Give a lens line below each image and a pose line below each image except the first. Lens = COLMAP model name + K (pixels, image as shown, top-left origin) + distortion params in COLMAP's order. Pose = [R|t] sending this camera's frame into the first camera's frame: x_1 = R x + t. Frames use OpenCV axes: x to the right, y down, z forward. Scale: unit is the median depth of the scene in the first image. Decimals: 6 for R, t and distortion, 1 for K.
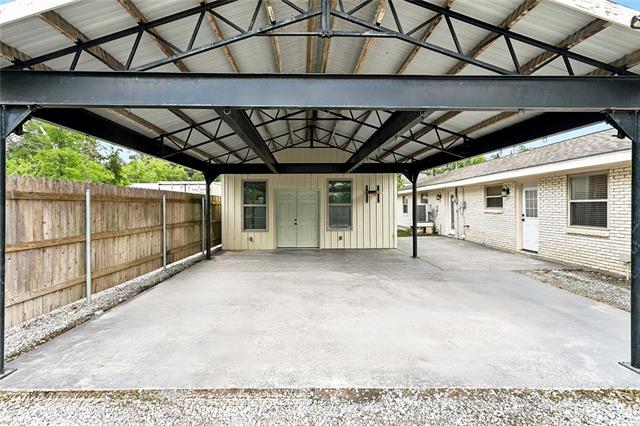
lens RADIAL K [[303.3, 0, 316.6], [0, 303.3, 206.7], [0, 0, 1]] dist [0.000434, 0.000563]
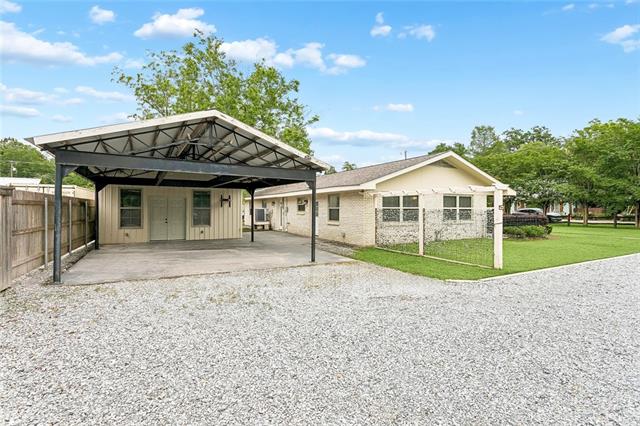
lens RADIAL K [[303.3, 0, 316.6], [0, 303.3, 206.7], [0, 0, 1]] dist [0.000434, 0.000563]
pose [[0.887299, 0.013813, 0.460988, -0.099206], [-0.009332, 0.999884, -0.011997, -0.002252], [-0.461101, 0.006343, 0.887325, -0.494775]]
